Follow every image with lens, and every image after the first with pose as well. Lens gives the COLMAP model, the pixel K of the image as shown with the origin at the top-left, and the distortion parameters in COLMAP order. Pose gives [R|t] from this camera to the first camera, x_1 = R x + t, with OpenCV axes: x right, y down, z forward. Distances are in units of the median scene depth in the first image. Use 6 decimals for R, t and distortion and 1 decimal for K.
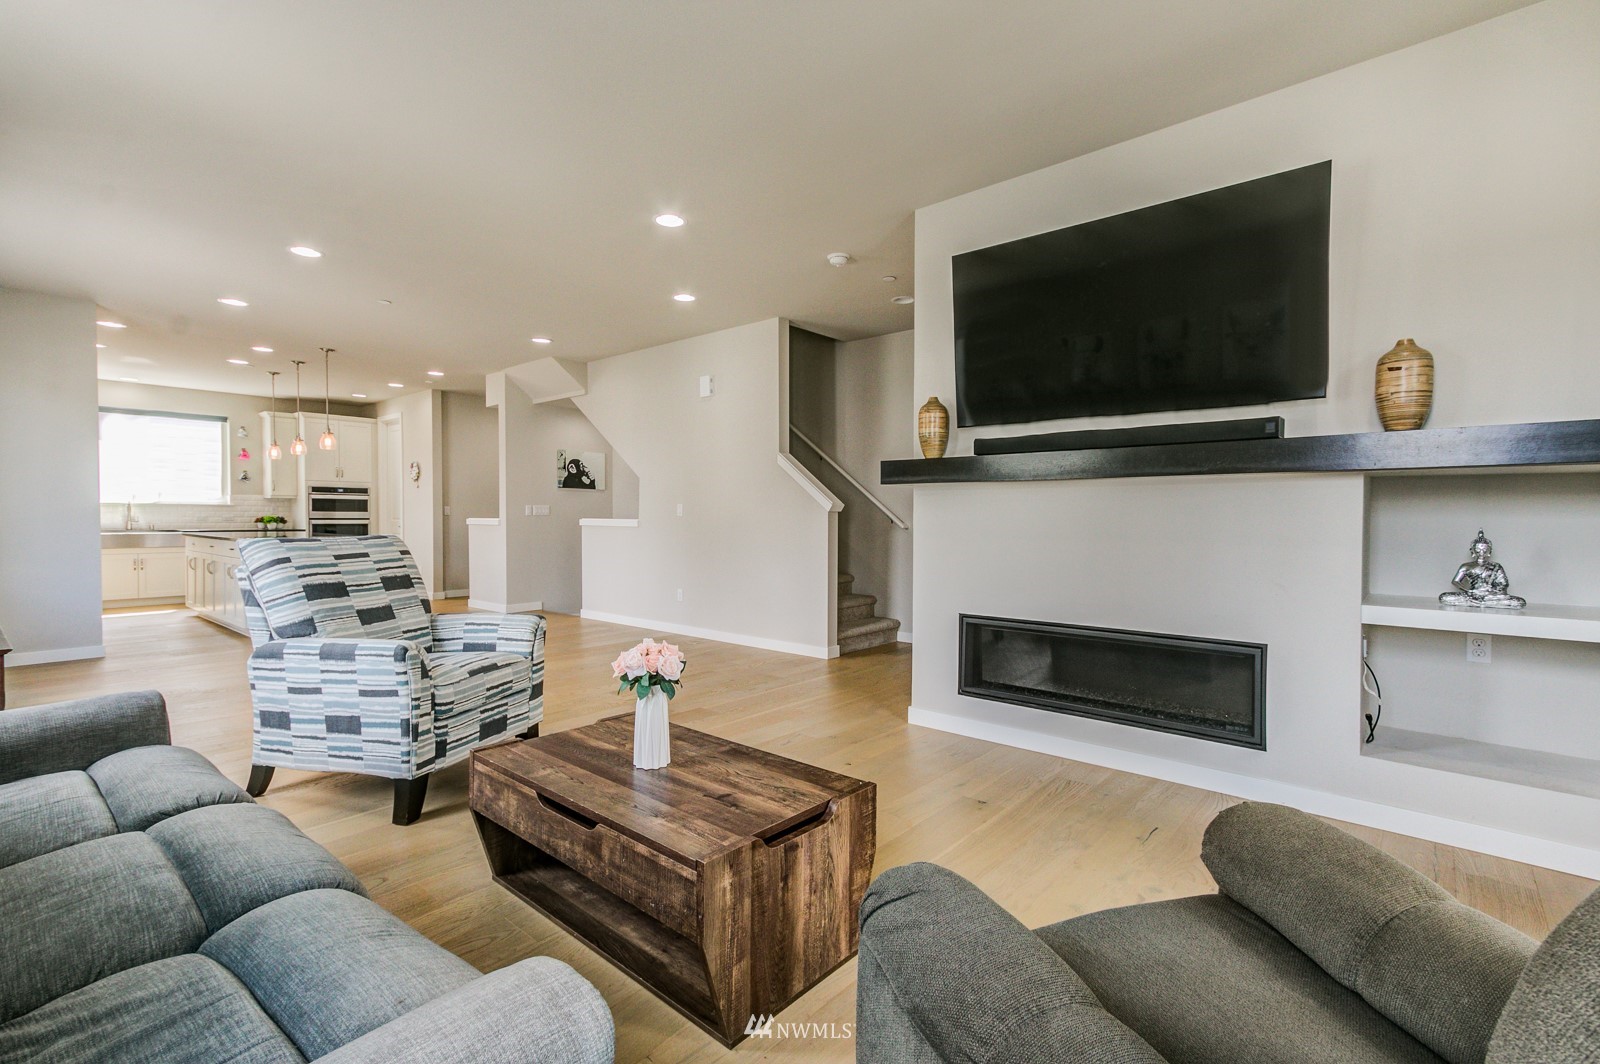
lens RADIAL K [[723.9, 0, 807.0], [0, 723.9, 534.3], [0, 0, 1]] dist [0.010331, -0.000326]
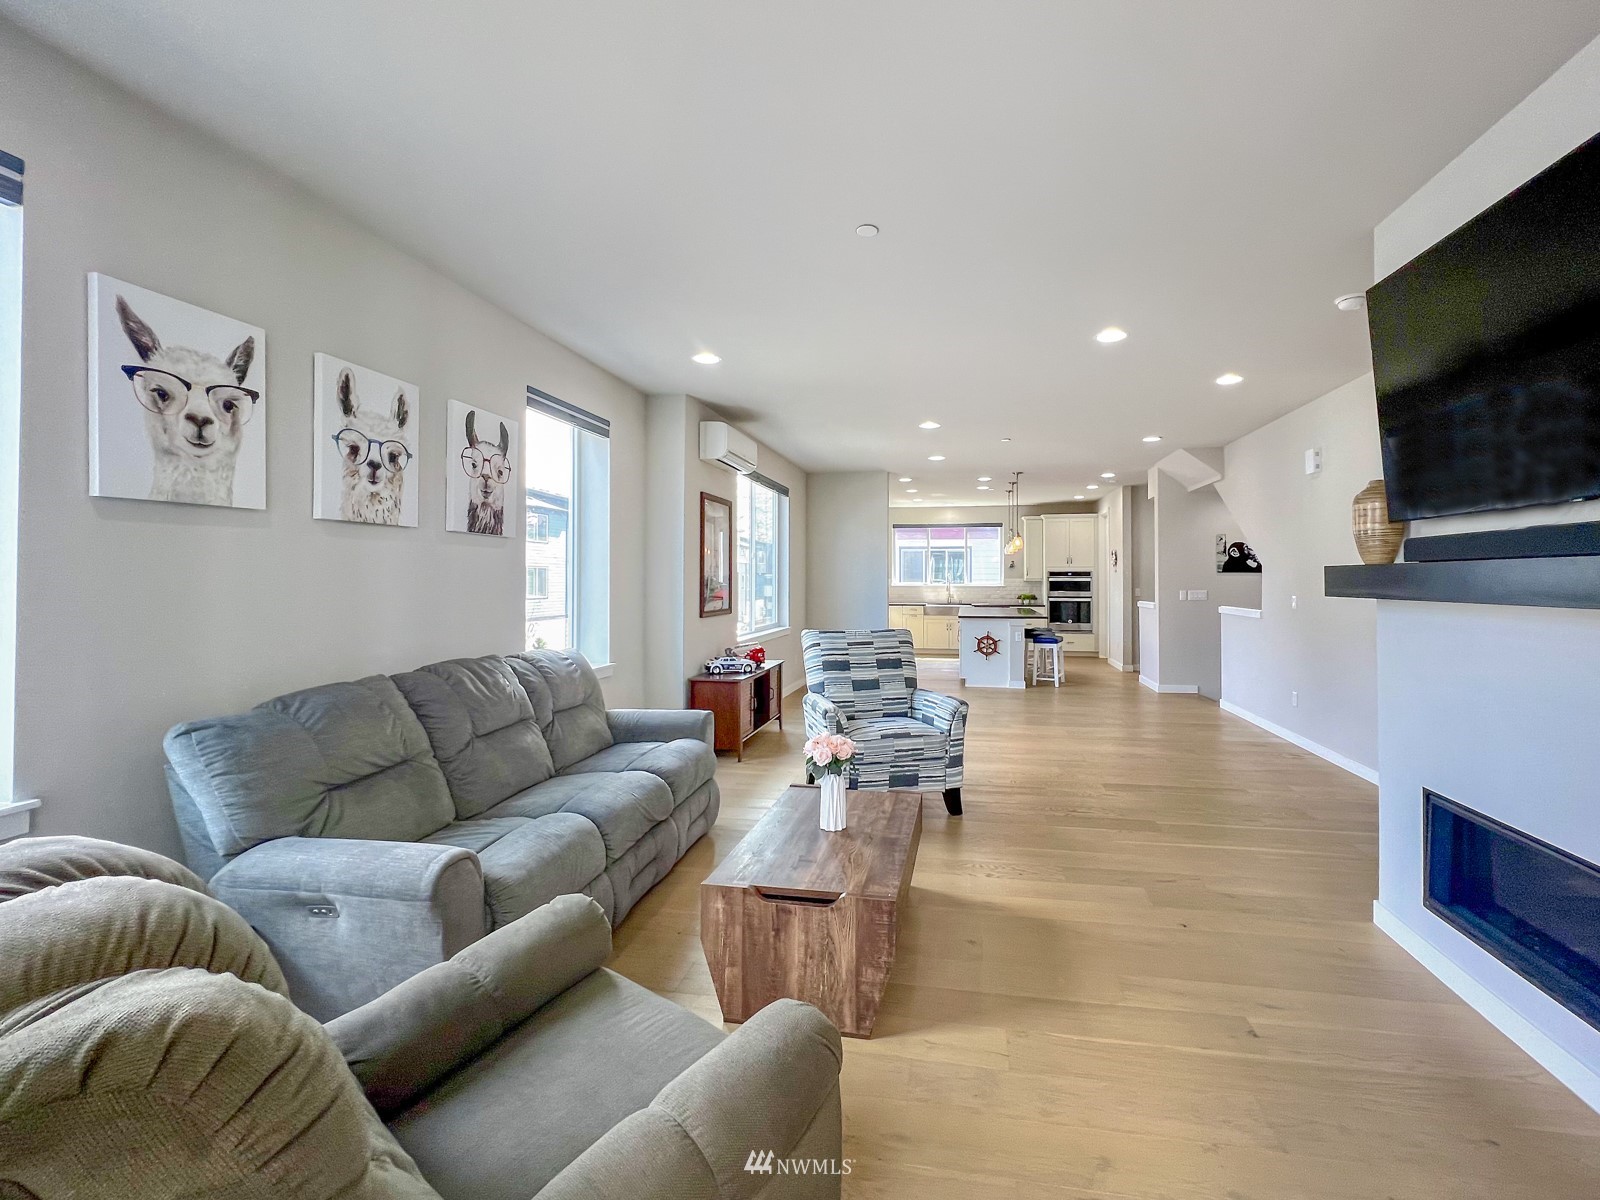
lens RADIAL K [[690.3, 0, 848.0], [0, 690.3, 589.0], [0, 0, 1]] dist [-0.002111, -0.000104]
pose [[0.524116, 0.009133, -0.851598, 0.482497], [-0.023775, 0.999710, -0.003911, -0.064532], [0.851315, 0.022296, 0.524181, 0.189853]]
